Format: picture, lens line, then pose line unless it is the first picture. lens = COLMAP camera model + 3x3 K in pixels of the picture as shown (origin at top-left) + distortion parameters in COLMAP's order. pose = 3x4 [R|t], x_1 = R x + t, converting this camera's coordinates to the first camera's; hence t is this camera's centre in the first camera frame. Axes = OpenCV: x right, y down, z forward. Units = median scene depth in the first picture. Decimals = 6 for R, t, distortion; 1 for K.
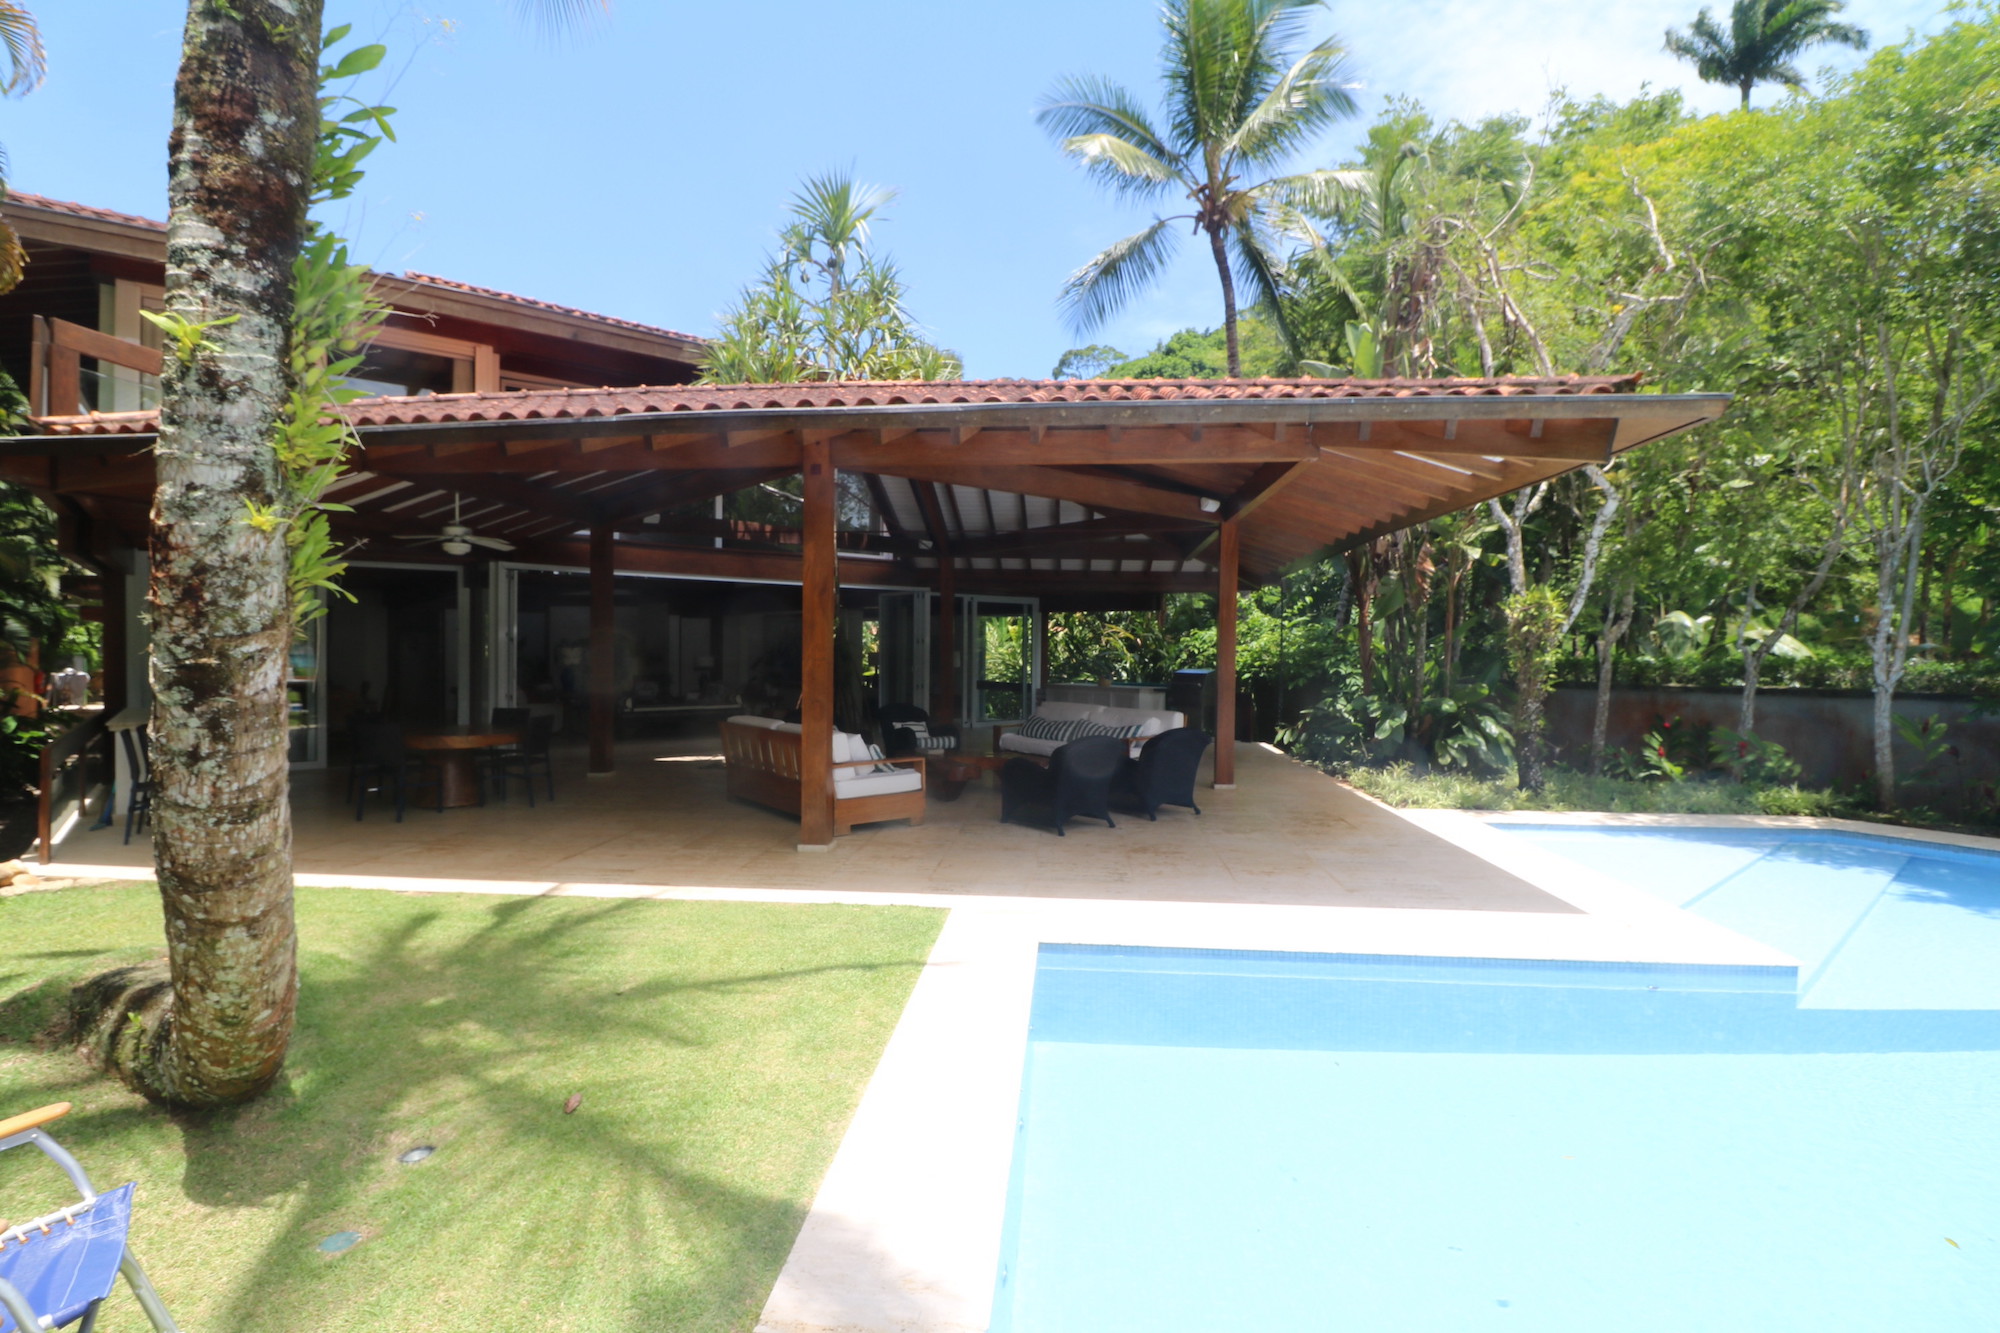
lens RADIAL K [[928.3, 0, 1000.0], [0, 928.3, 666.5], [0, 0, 1]] dist [-0.014670, 0.000055]
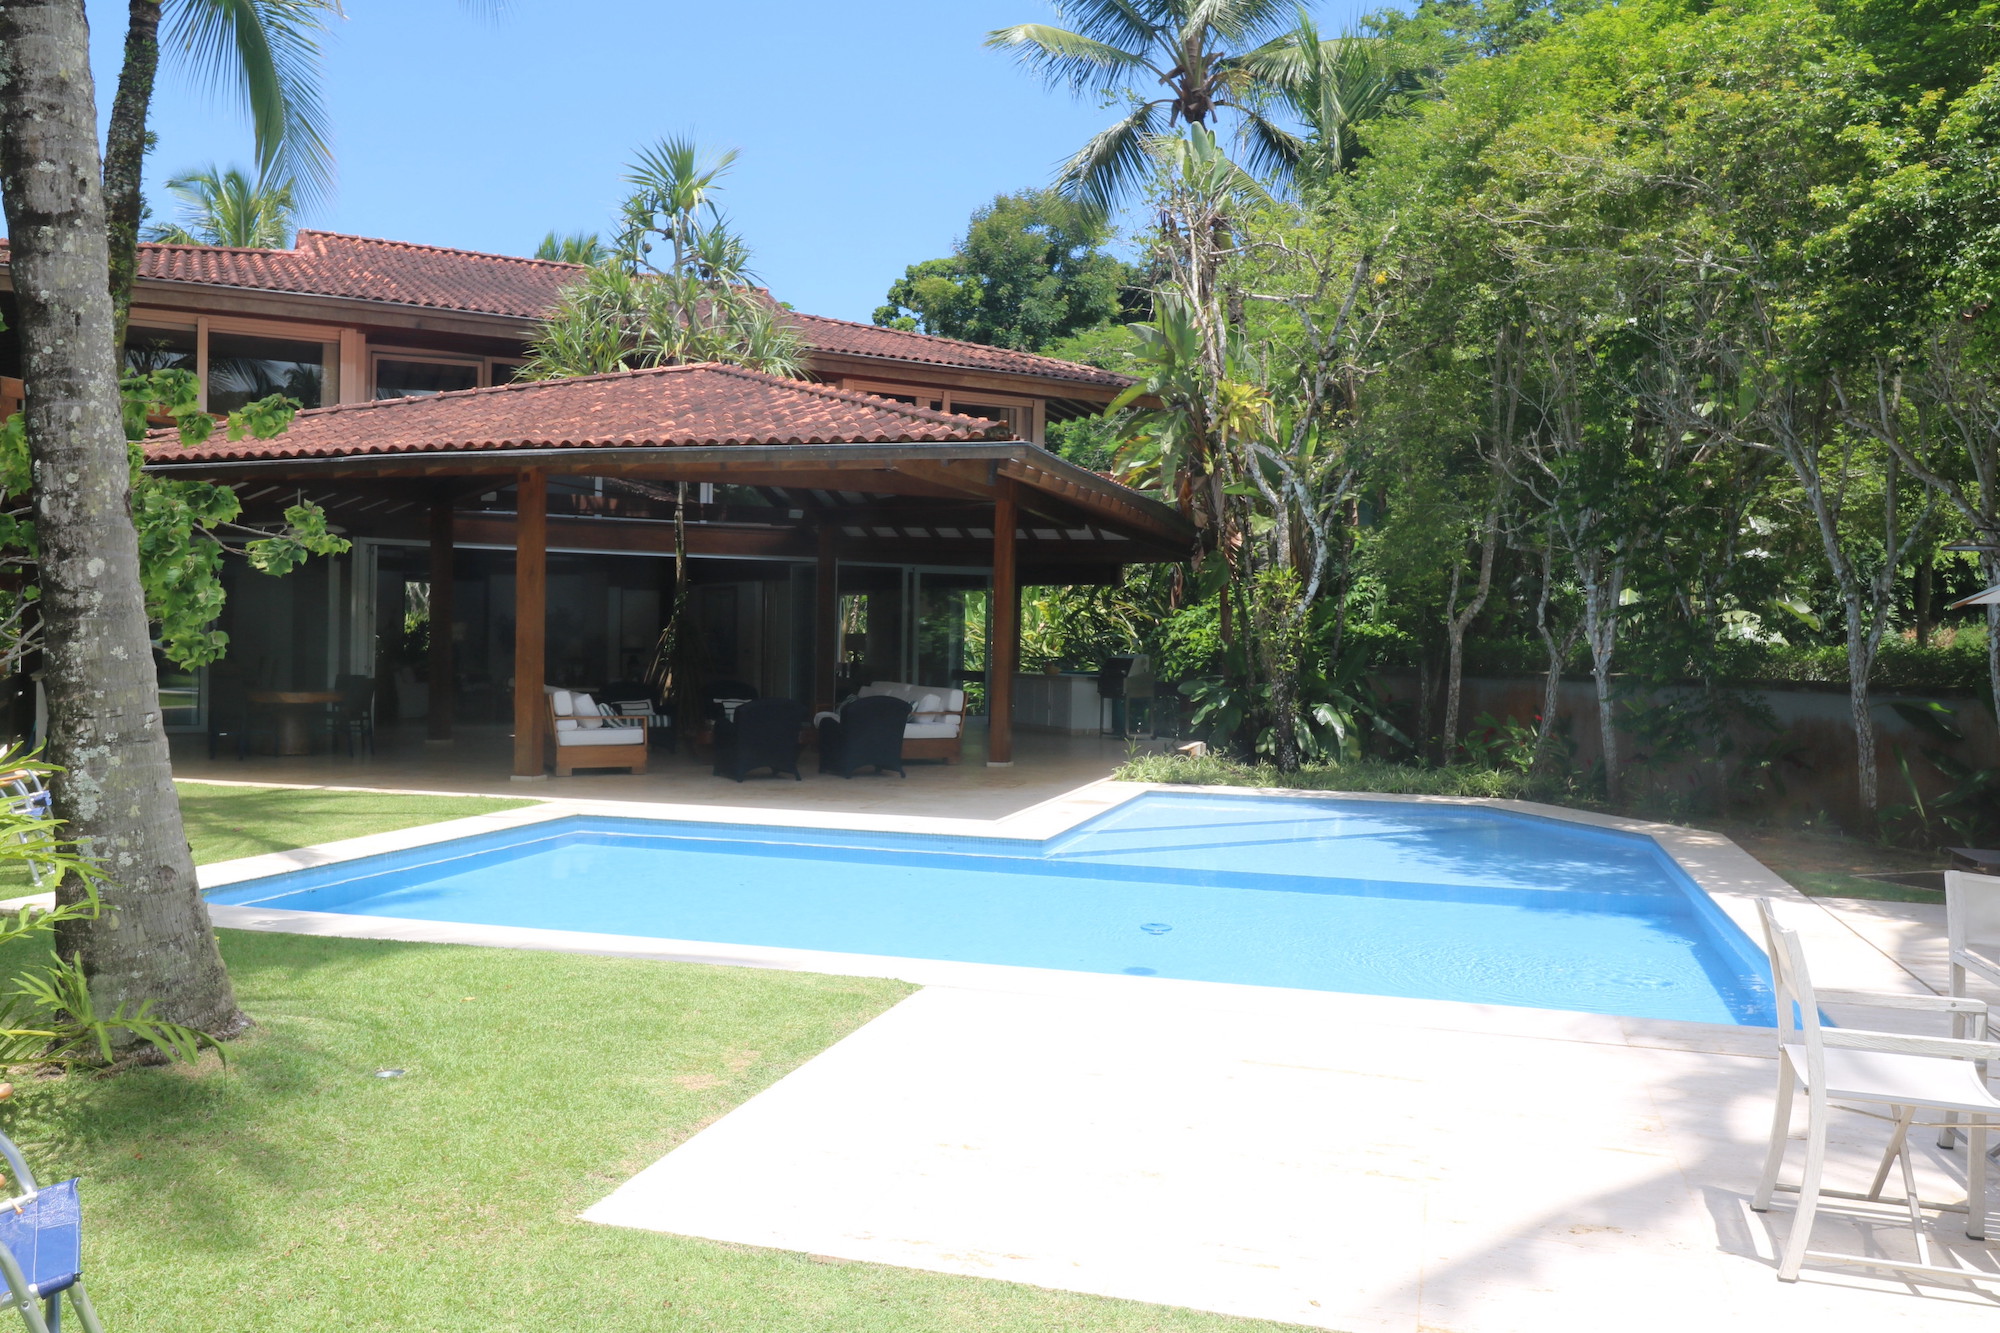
lens RADIAL K [[1568.7, 0, 996.0], [0, 1568.7, 626.0], [0, 0, 1]] dist [0.002657, -0.000577]
pose [[0.979490, 0.007823, -0.201342, 0.493384], [-0.013453, 0.999555, -0.026609, 0.021777], [0.201045, 0.028772, 0.979159, -0.550526]]
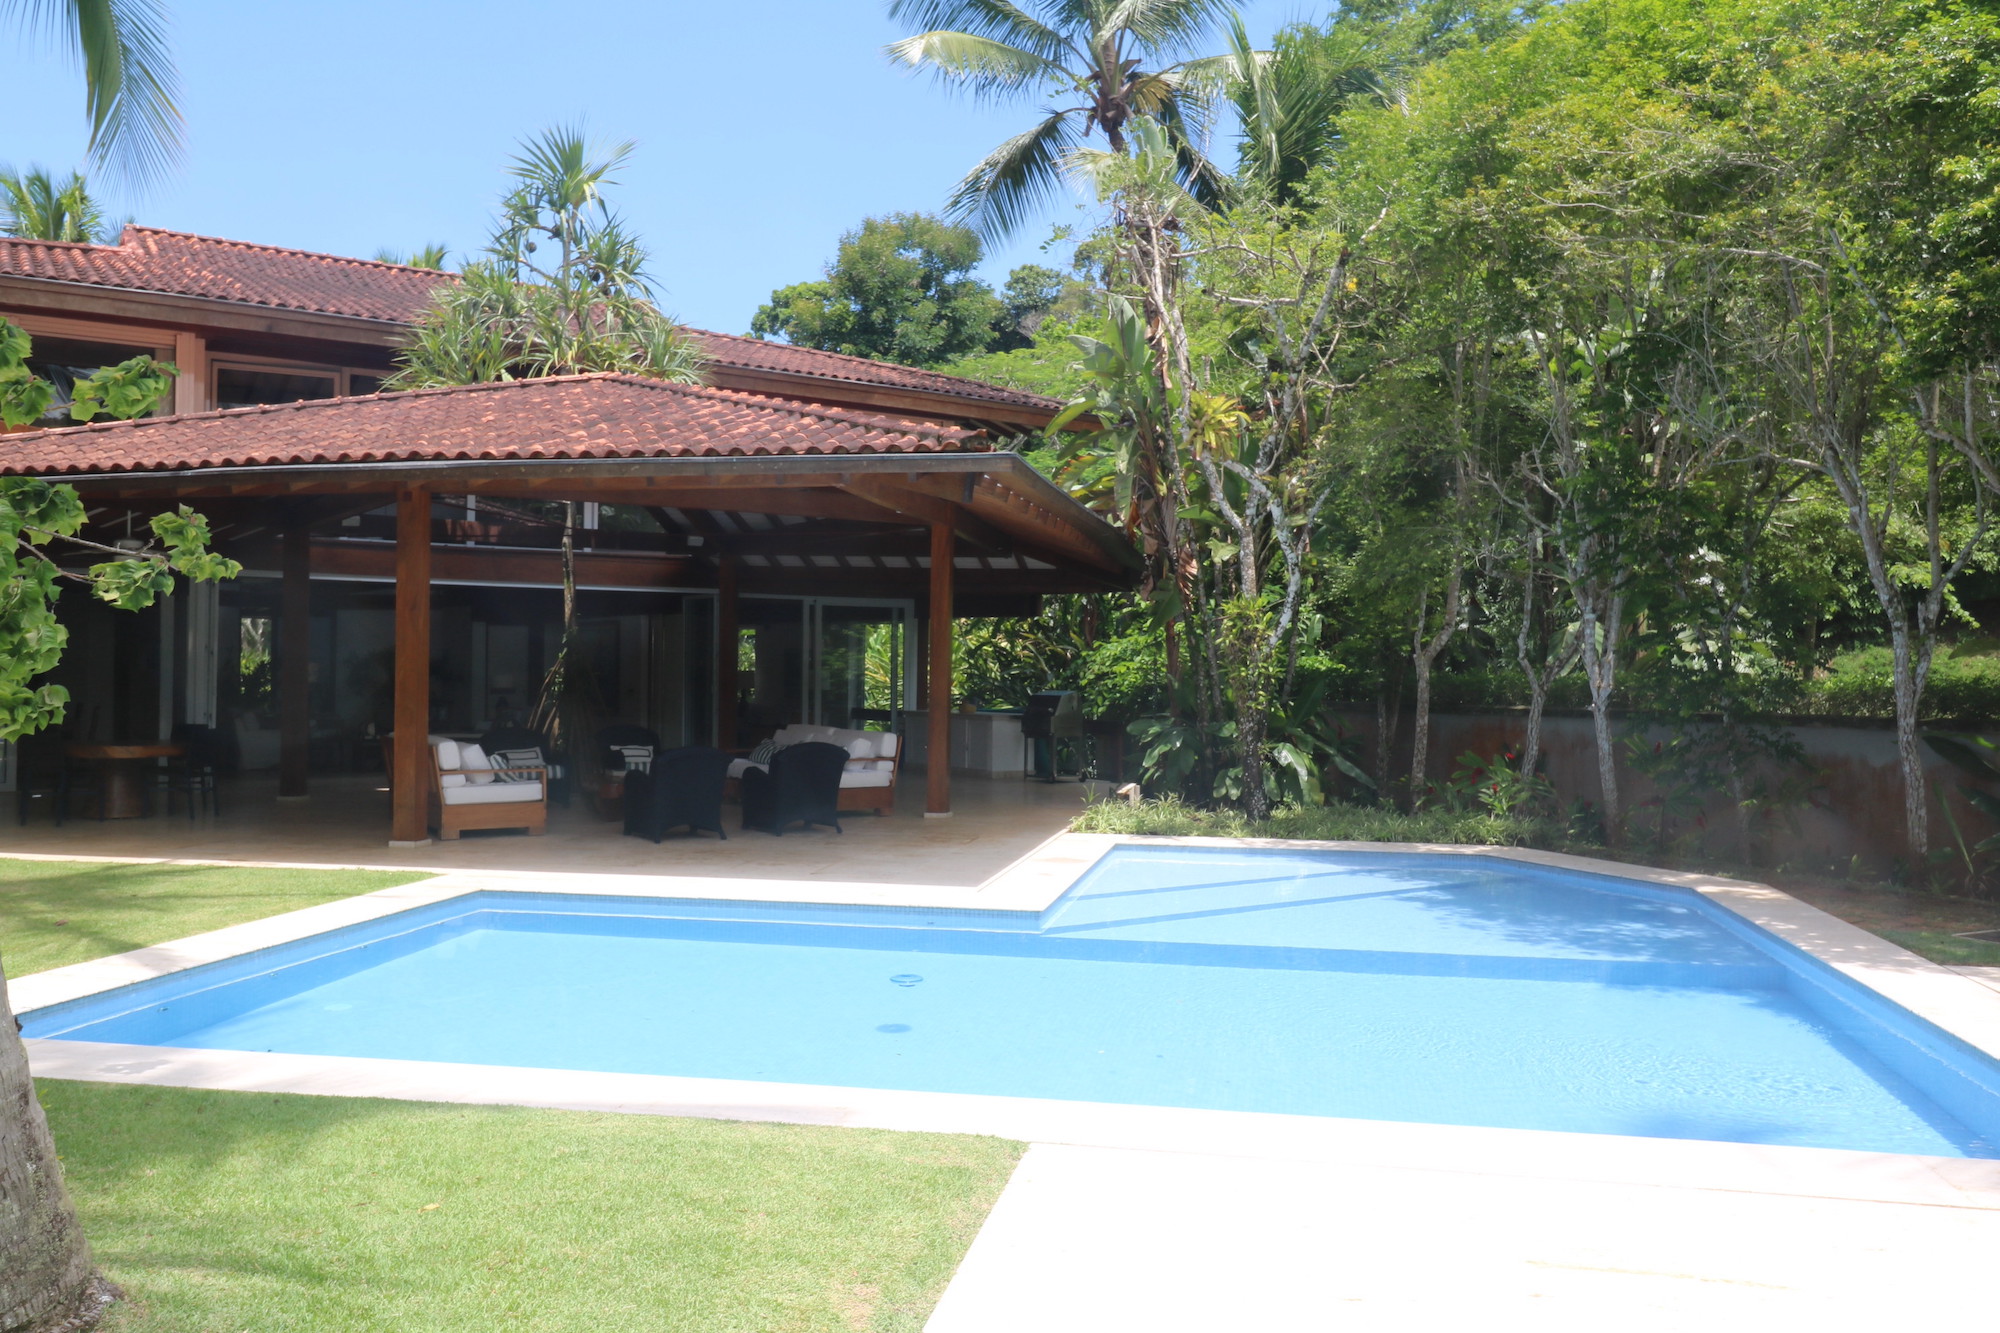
lens RADIAL K [[1568.7, 0, 996.0], [0, 1568.7, 626.0], [0, 0, 1]] dist [0.002657, -0.000577]
pose [[0.994274, -0.001951, -0.106845, 0.396185], [-0.003230, 0.998828, -0.048302, 0.016170], [0.106814, 0.048370, 0.993102, -0.437140]]
